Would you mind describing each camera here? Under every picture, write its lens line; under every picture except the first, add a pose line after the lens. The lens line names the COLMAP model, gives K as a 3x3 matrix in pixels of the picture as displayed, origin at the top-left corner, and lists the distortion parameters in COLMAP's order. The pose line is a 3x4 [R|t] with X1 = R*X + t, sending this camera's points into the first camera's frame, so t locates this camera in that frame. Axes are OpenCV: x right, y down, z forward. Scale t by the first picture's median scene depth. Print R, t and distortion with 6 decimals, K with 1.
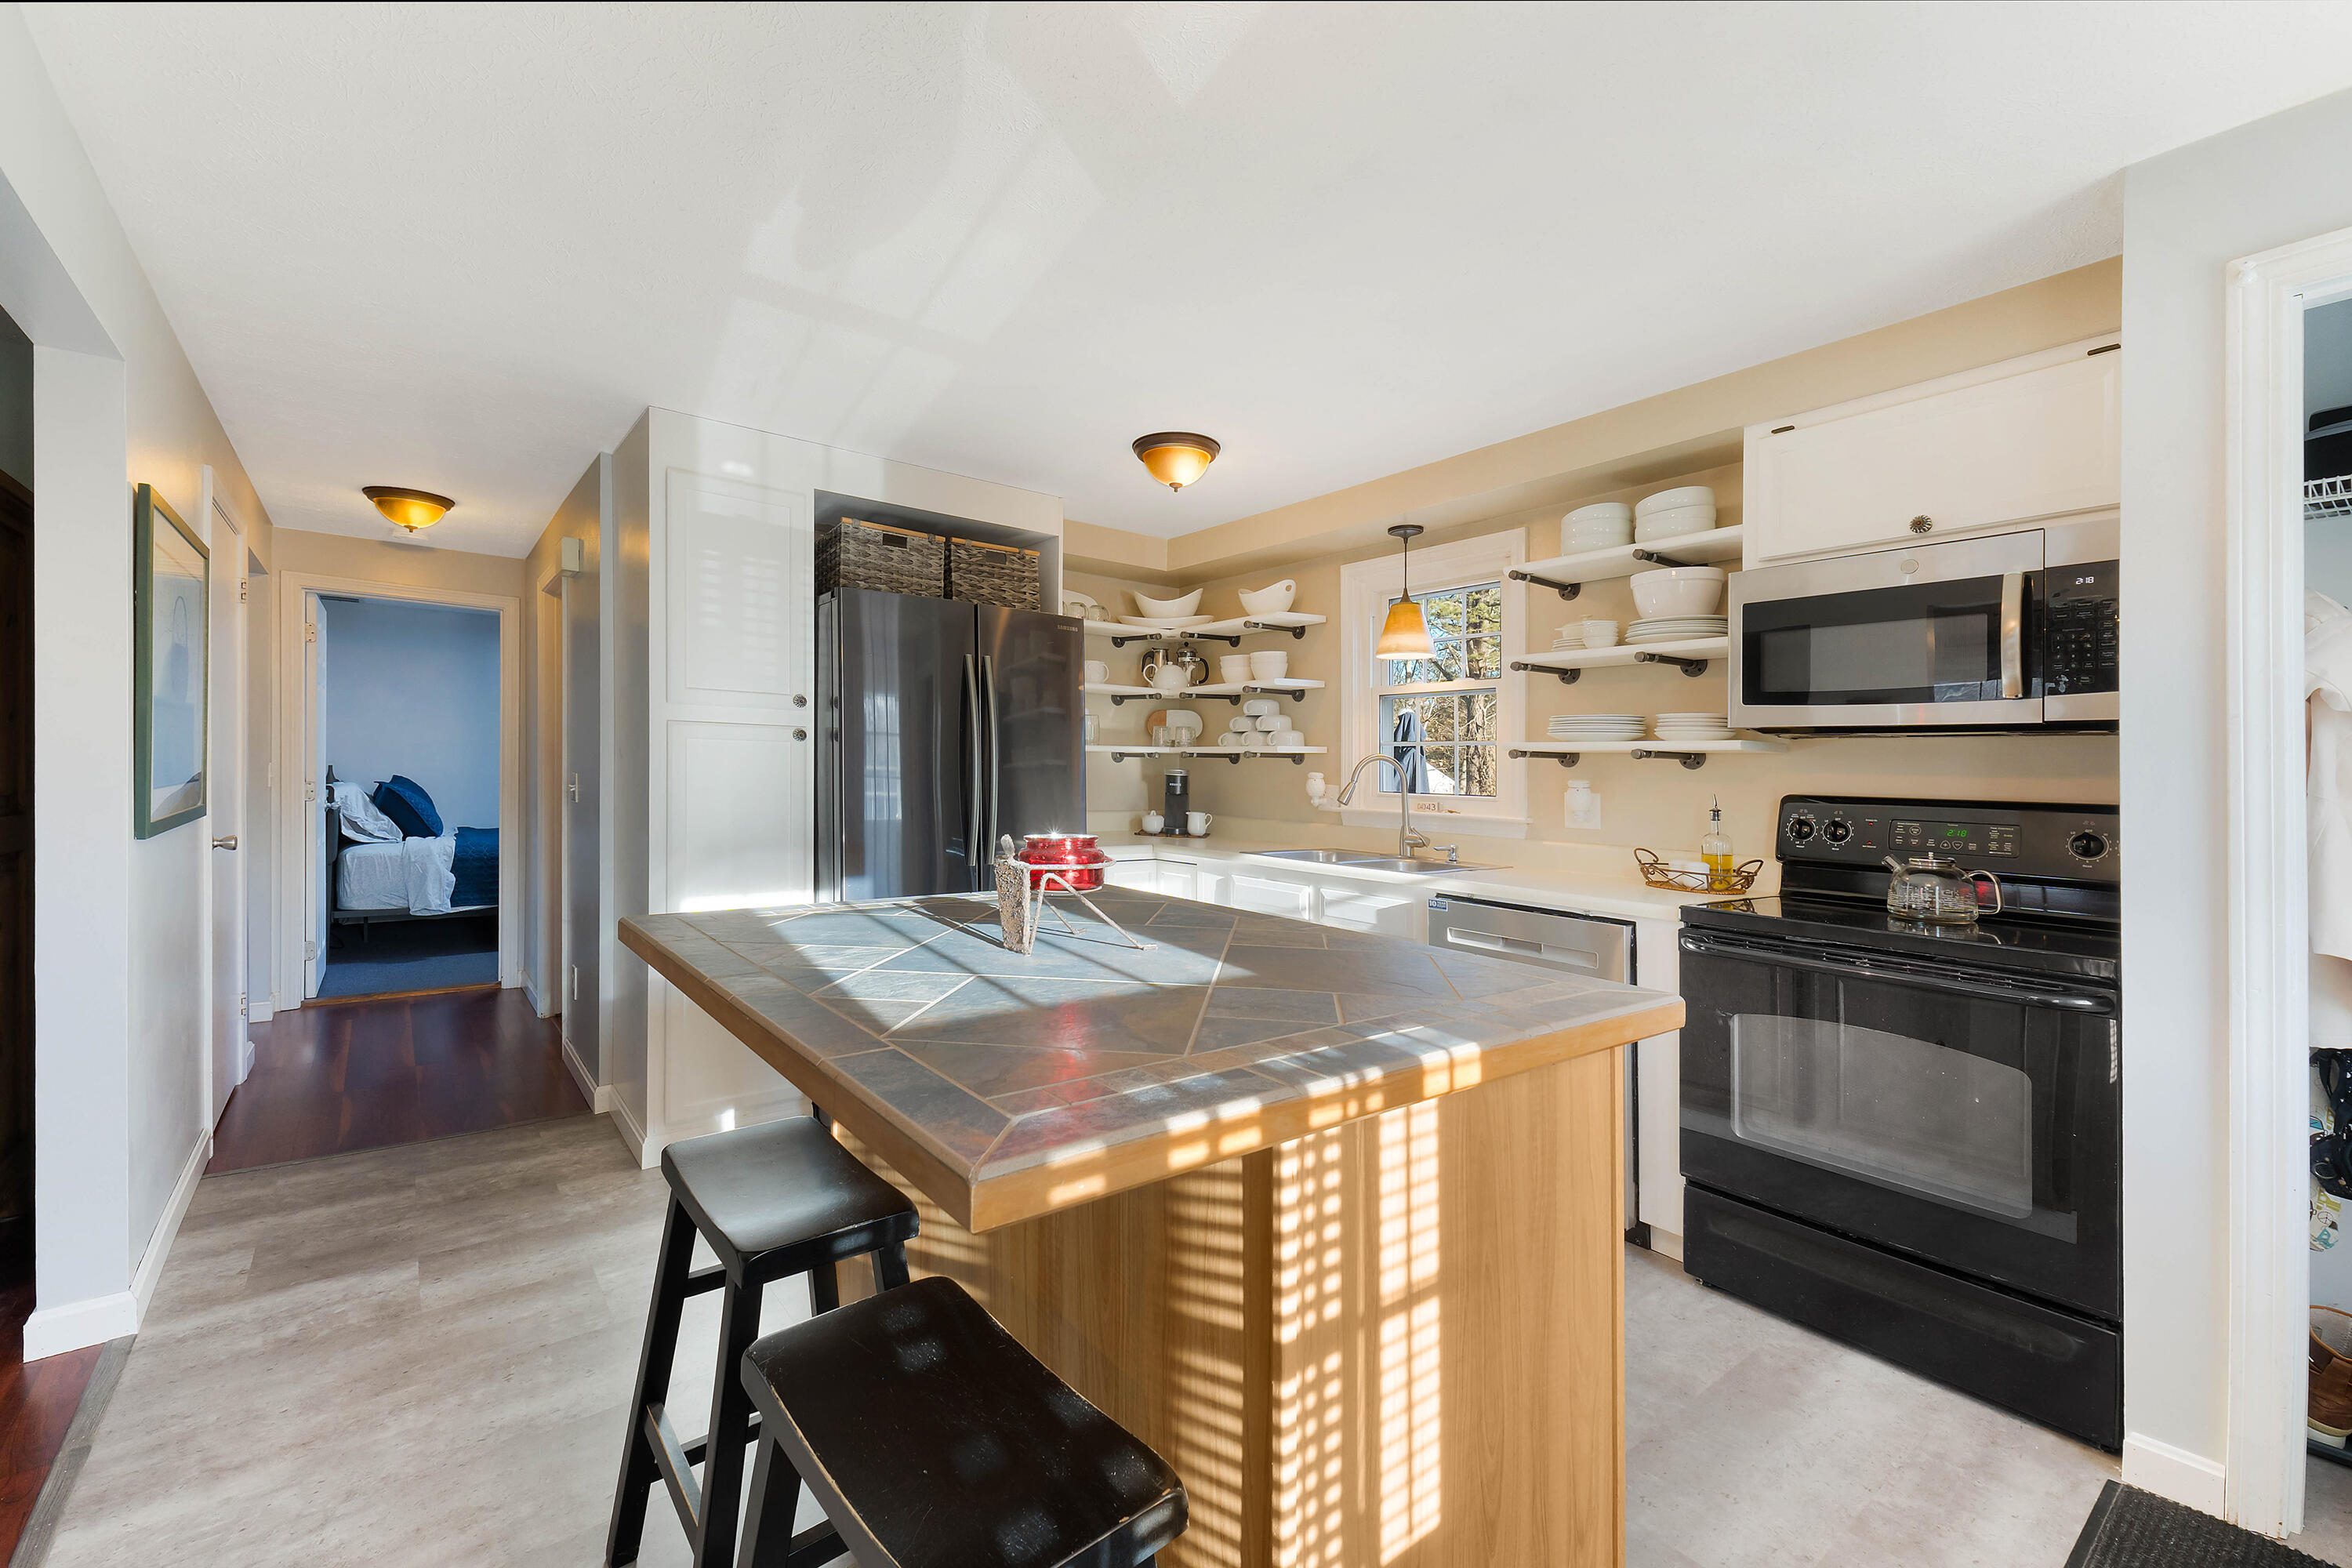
lens RADIAL K [[982.1, 0, 1170.9], [0, 982.1, 767.5], [0, 0, 1]] dist [0.044370, -0.000400]
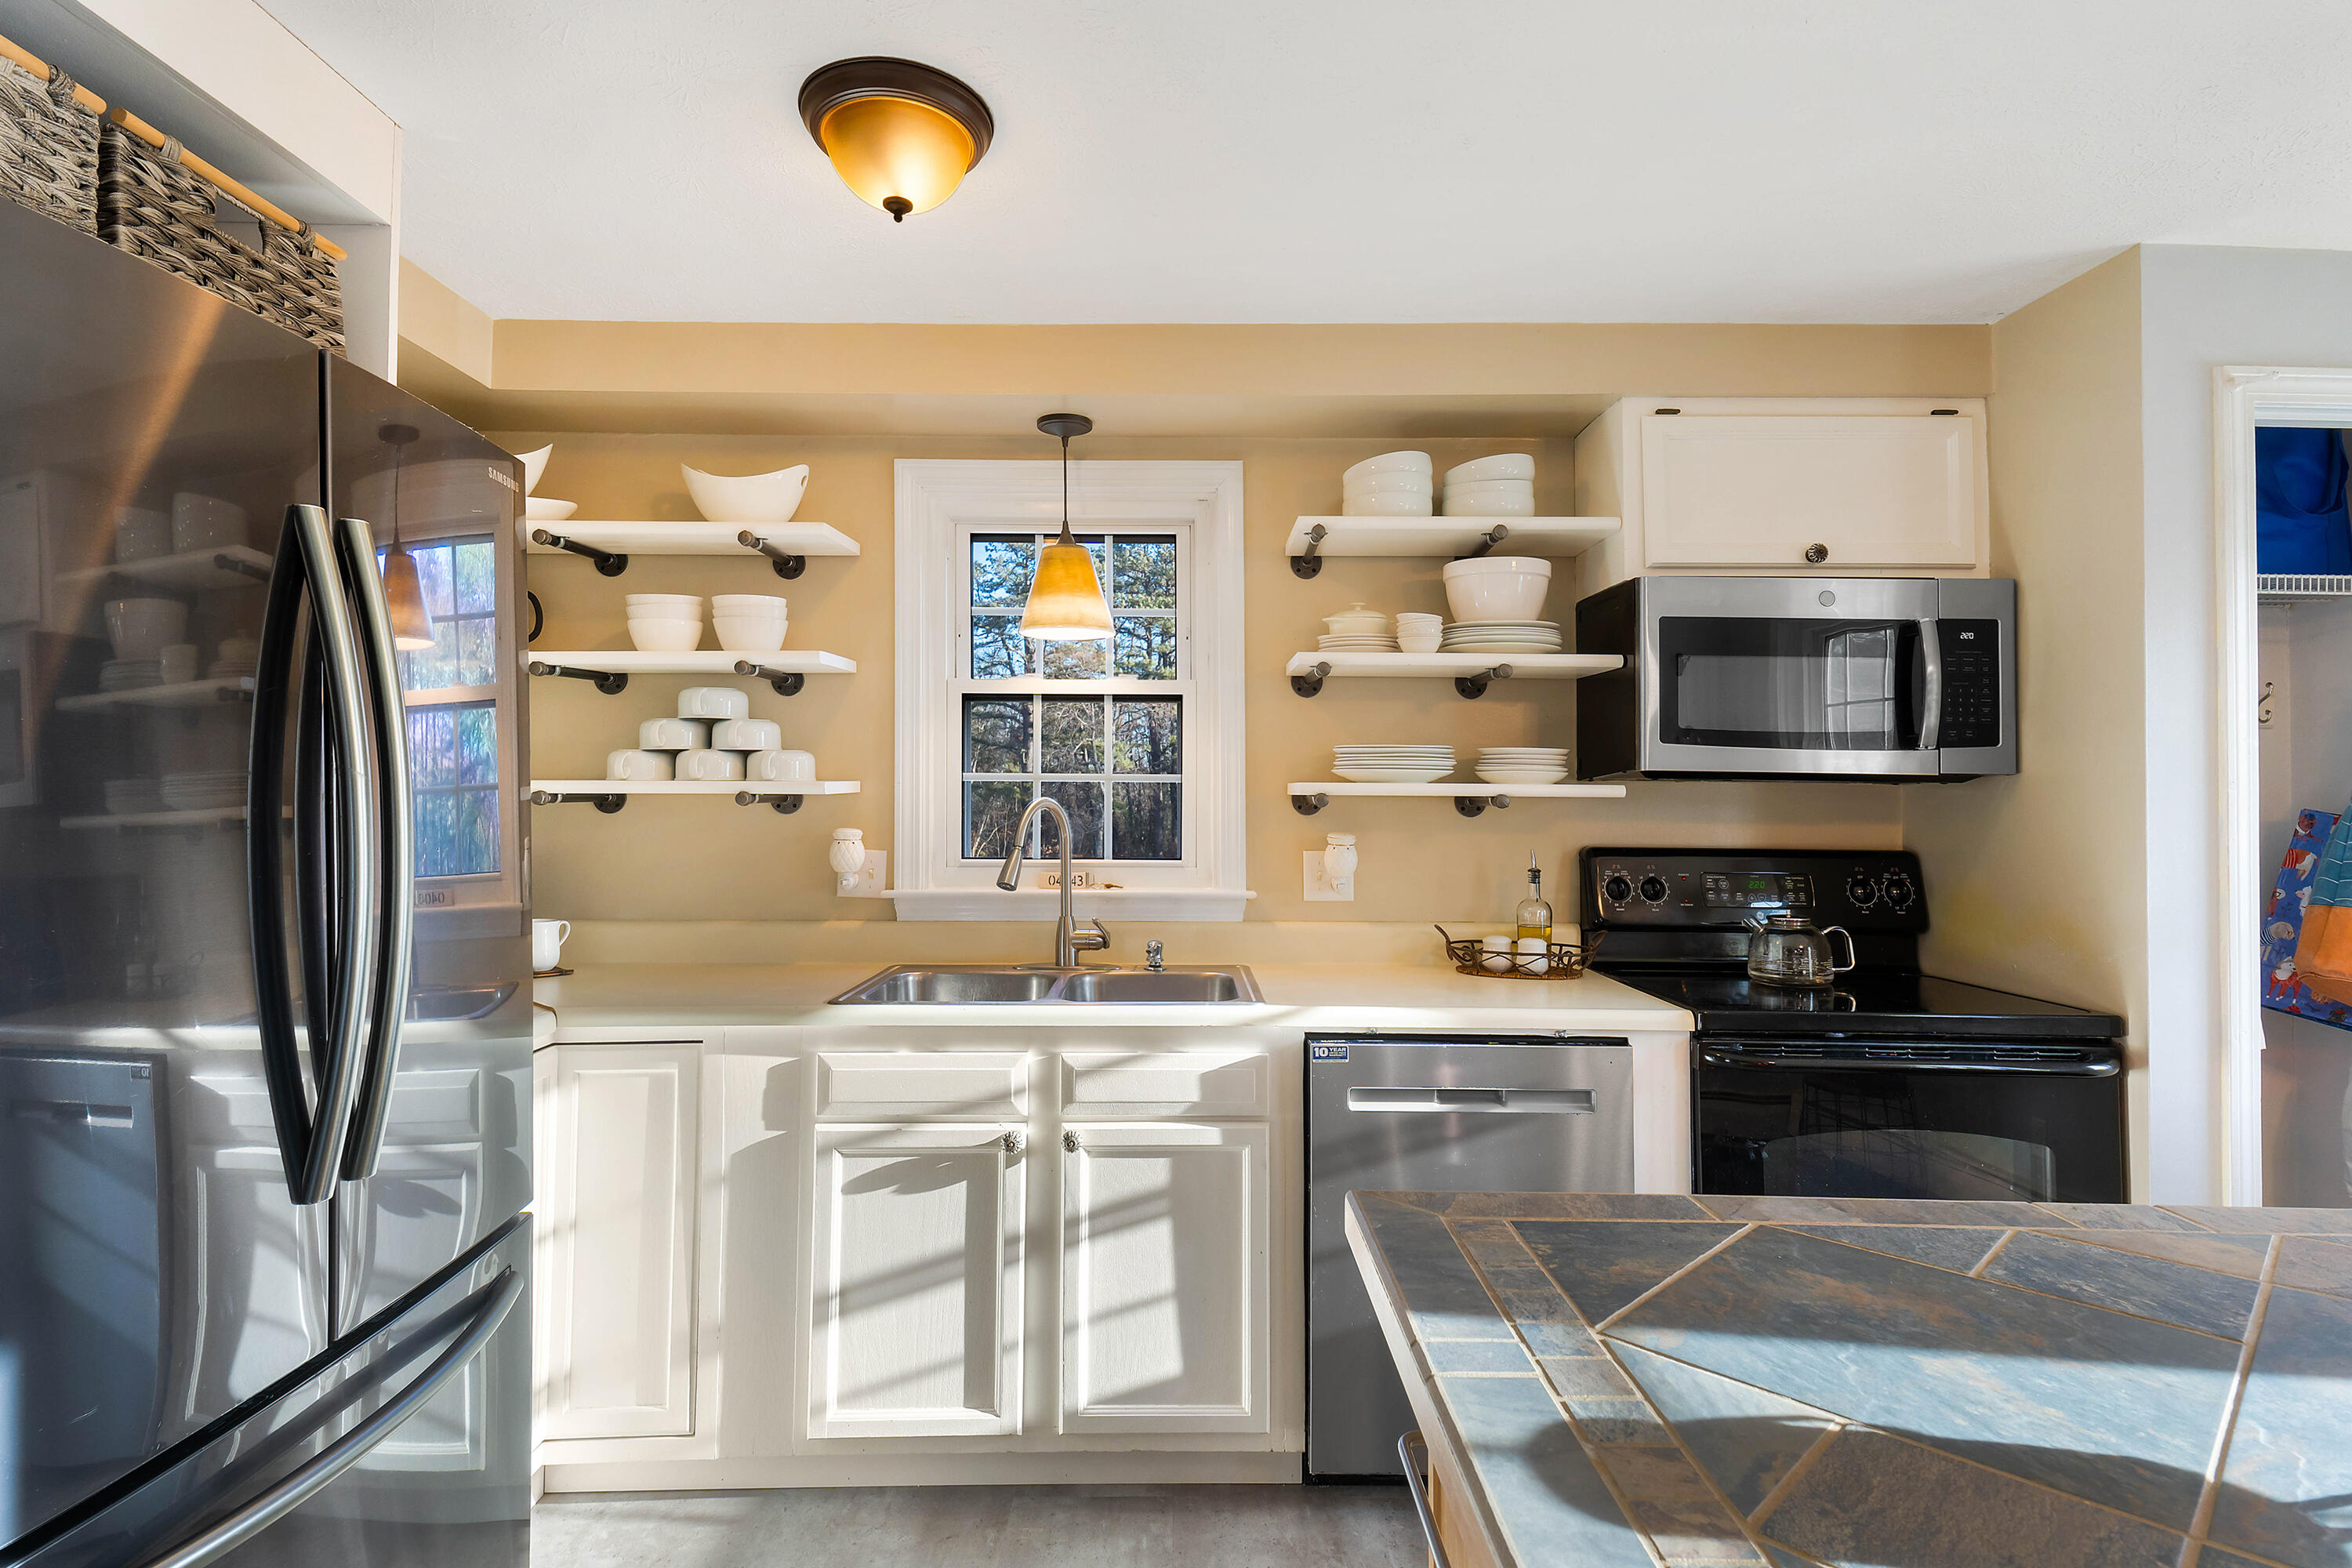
lens RADIAL K [[1210.0, 0, 1176.0], [0, 1210.0, 784.0], [0, 0, 1]] dist [-0.000895, -0.000692]
pose [[0.615492, -0.006632, 0.788115, -0.372549], [0.003868, 0.999978, 0.005394, -0.031417], [-0.788134, -0.000272, 0.615504, 0.610542]]
